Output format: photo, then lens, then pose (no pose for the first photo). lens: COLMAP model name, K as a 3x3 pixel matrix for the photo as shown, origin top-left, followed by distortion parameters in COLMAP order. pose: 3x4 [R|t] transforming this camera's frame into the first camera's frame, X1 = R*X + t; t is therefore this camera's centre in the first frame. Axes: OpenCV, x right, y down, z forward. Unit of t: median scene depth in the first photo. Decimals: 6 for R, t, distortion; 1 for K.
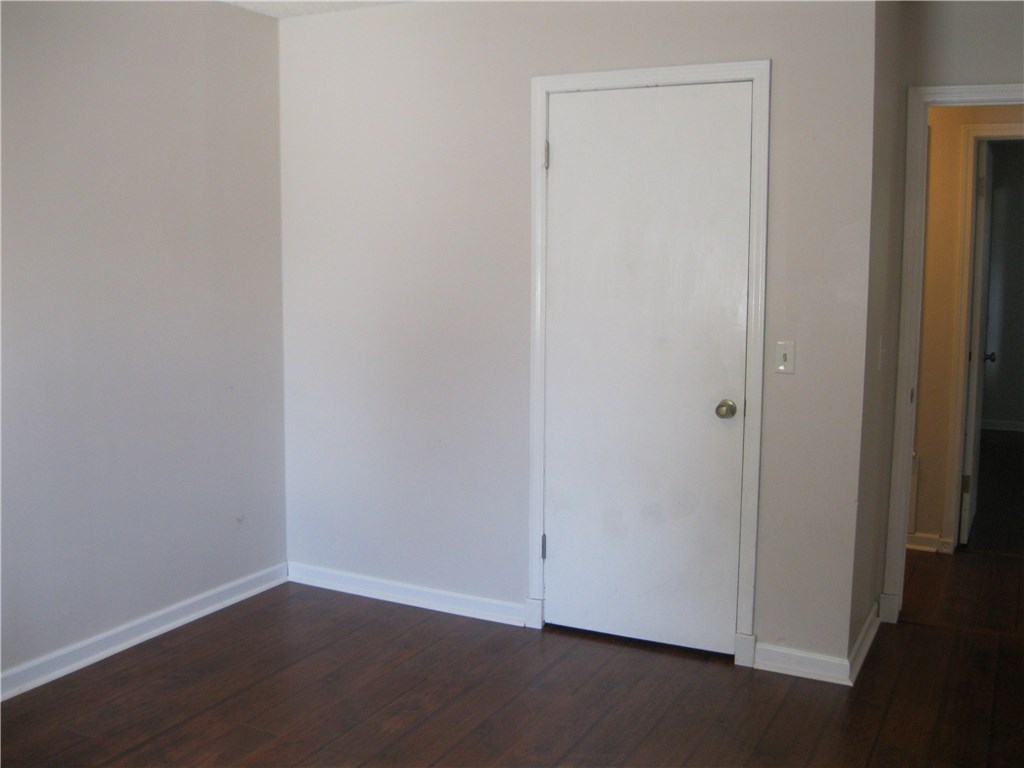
lens RADIAL K [[1035.3, 0, 511.7], [0, 1035.3, 383.7], [0, 0, 1]] dist [-0.124591, 0.000000]
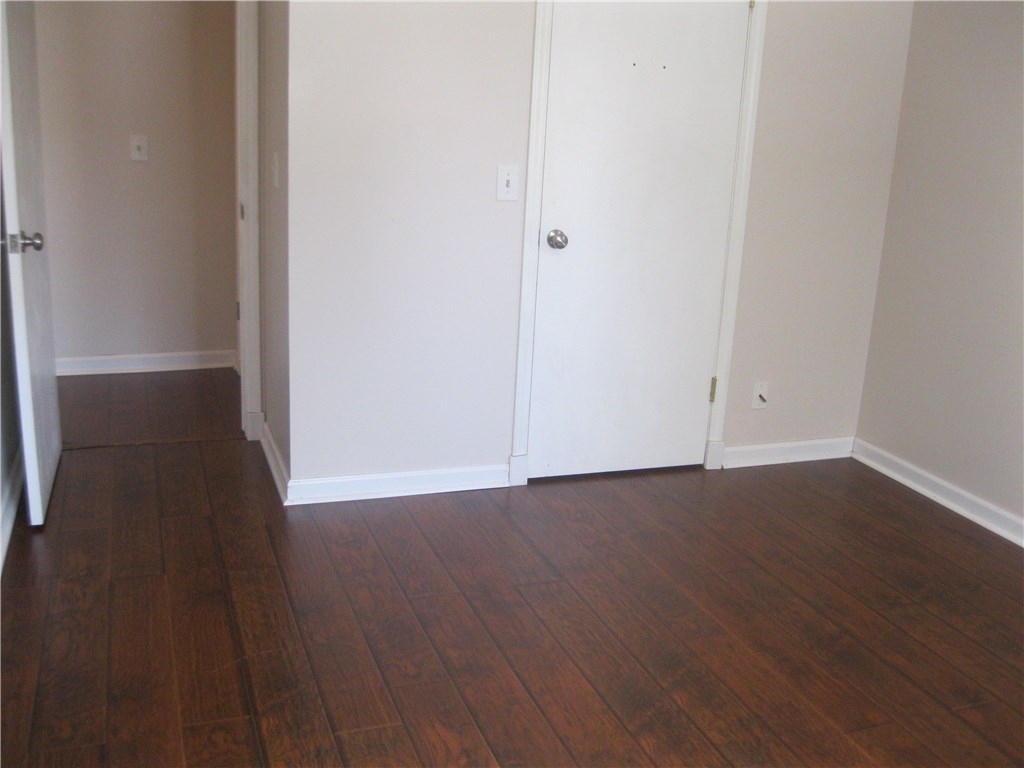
lens RADIAL K [[1035.3, 0, 513.8], [0, 1035.3, 386.7], [0, 0, 1]] dist [-0.124591, 0.000000]
pose [[0.679129, -0.173857, 0.713132, -0.699449], [0.046421, 0.979773, 0.194654, -0.041658], [-0.732549, -0.099091, 0.673463, 0.399837]]
